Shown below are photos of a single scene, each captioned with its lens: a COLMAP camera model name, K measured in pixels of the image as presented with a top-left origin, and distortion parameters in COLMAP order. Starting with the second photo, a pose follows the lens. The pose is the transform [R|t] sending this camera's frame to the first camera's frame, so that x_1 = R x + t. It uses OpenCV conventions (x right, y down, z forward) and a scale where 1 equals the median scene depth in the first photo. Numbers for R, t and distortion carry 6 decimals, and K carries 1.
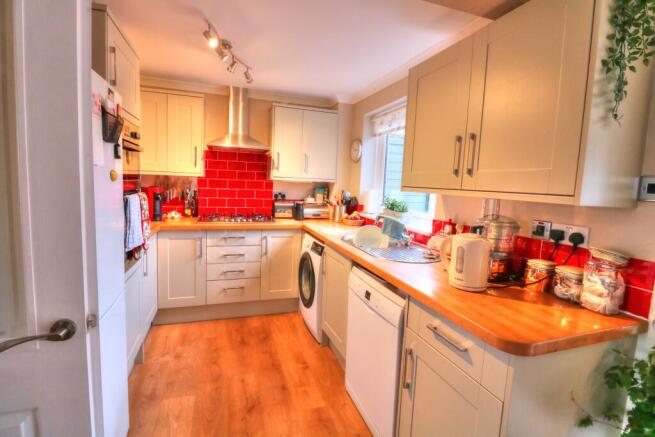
lens RADIAL K [[308.8, 0, 323.9], [0, 308.8, 215.6], [0, 0, 1]] dist [-0.000944, -0.001389]
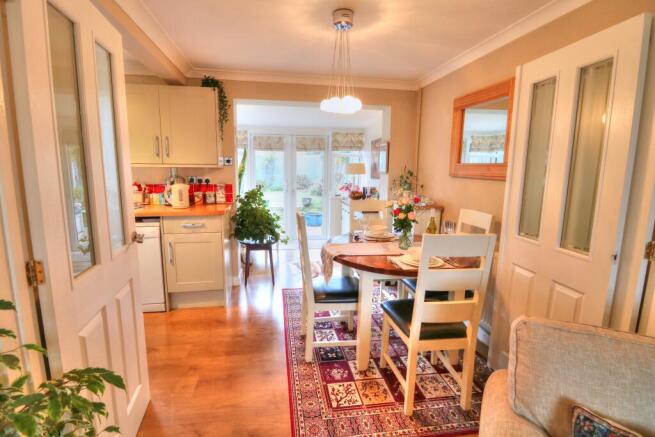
lens RADIAL K [[308.8, 0, 326.0], [0, 308.8, 214.4], [0, 0, 1]] dist [-0.000944, -0.001389]
pose [[0.152756, -0.192736, 0.969288, -0.807568], [0.096940, 0.978991, 0.179388, -0.010756], [-0.983498, 0.066560, 0.168230, -0.206718]]
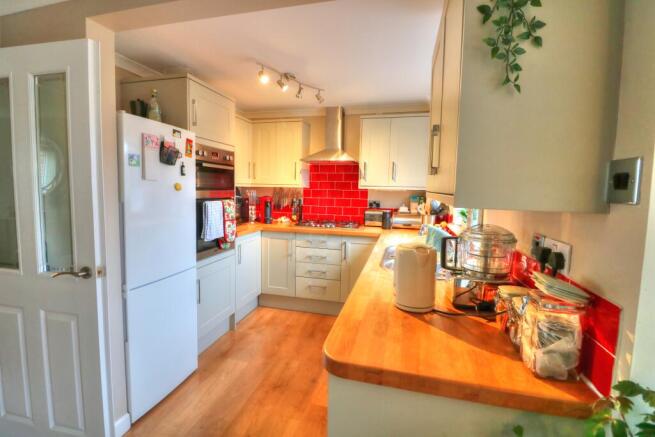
lens RADIAL K [[308.8, 0, 324.0], [0, 308.8, 217.6], [0, 0, 1]] dist [-0.000944, -0.001389]
pose [[0.837296, 0.026698, -0.546098, 0.327352], [-0.044648, 0.998810, -0.019625, 0.007292], [0.544924, 0.040814, 0.837492, 0.067265]]
